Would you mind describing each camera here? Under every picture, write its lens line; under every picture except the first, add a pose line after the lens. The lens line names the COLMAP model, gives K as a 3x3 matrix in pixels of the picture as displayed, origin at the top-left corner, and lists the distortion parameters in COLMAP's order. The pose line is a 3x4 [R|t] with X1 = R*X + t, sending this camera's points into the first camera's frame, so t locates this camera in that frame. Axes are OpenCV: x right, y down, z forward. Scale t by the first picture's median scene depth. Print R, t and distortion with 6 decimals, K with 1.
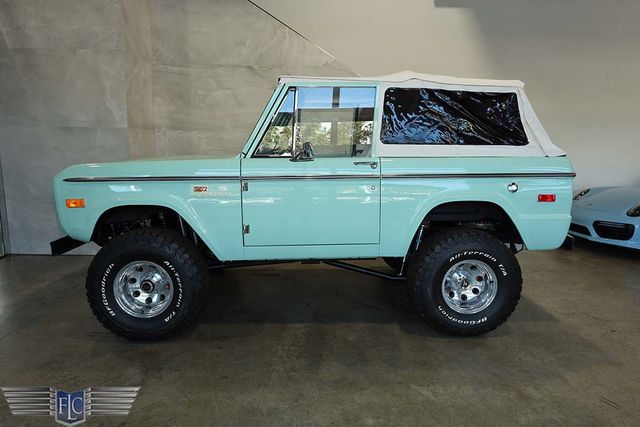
lens RADIAL K [[409.6, 0, 320.0], [0, 409.6, 213.5], [0, 0, 1]] dist [0.003838, -0.000273]
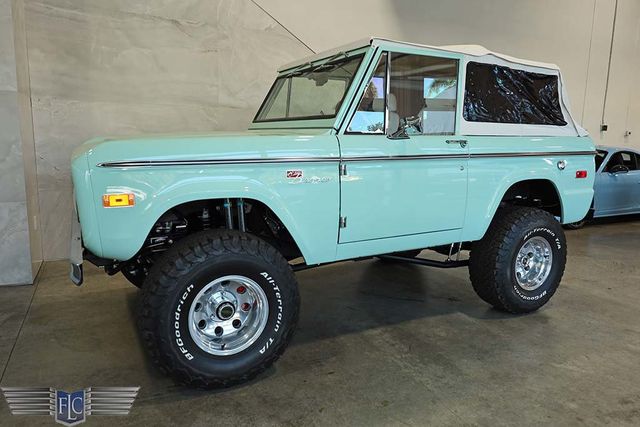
lens RADIAL K [[461.8, 0, 320.0], [0, 461.8, 213.5], [0, 0, 1]] dist [0.004888, 0.003058]
pose [[0.899503, -0.062613, 0.432406, -0.609775], [0.058490, 0.998027, 0.022845, -0.002827], [-0.432983, 0.004743, 0.901390, 0.192131]]
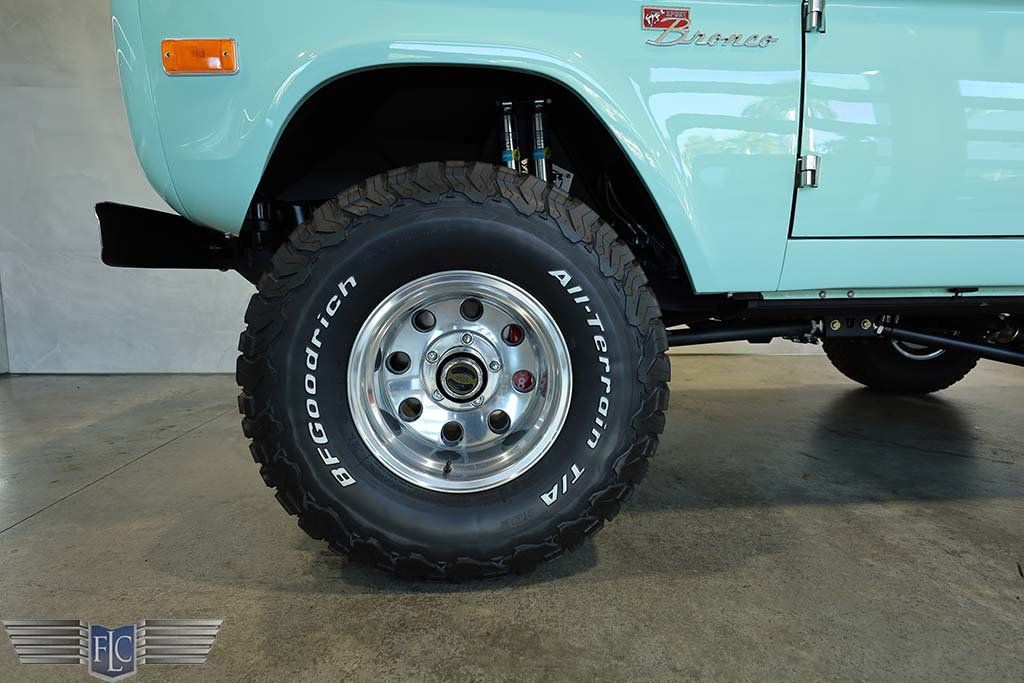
lens RADIAL K [[553.0, 0, 512.0], [0, 553.0, 341.5], [0, 0, 1]] dist [0.000220, 0.000627]
pose [[0.998287, -0.007322, 0.058041, -0.406605], [0.009892, 0.998977, -0.044115, 0.169353], [-0.057659, 0.044613, 0.997339, 0.623801]]
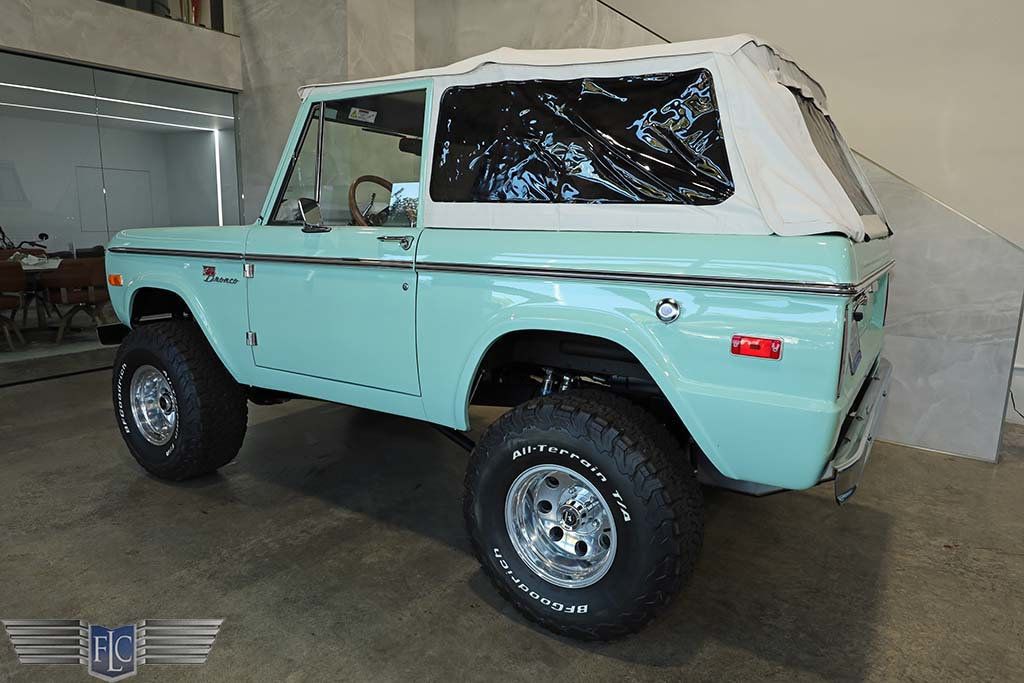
lens RADIAL K [[655.3, 0, 512.0], [0, 655.3, 341.5], [0, 0, 1]] dist [0.003838, -0.000273]
pose [[0.821721, 0.115193, -0.558126, 0.700298], [-0.105199, 0.993188, 0.050103, -0.049145], [0.560096, 0.017543, 0.828242, 0.384249]]
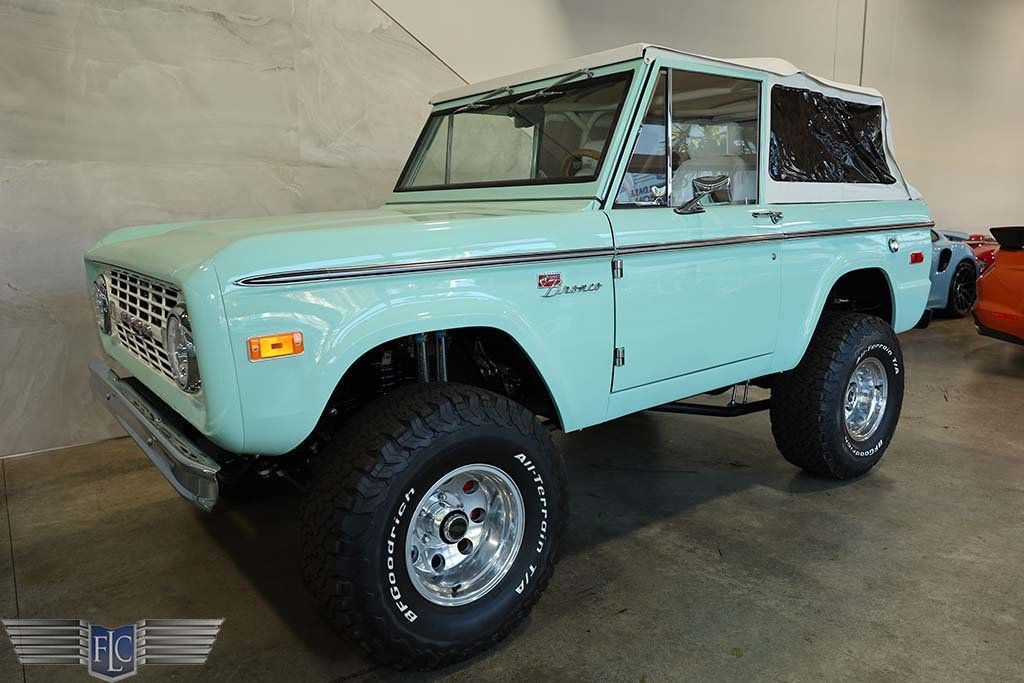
lens RADIAL K [[738.9, 0, 512.0], [0, 738.9, 341.5], [0, 0, 1]] dist [0.004888, 0.003058]
pose [[0.809964, -0.120854, 0.573893, -0.772611], [0.112051, 0.992401, 0.050843, -0.037718], [-0.575676, 0.023124, 0.817351, 0.355652]]
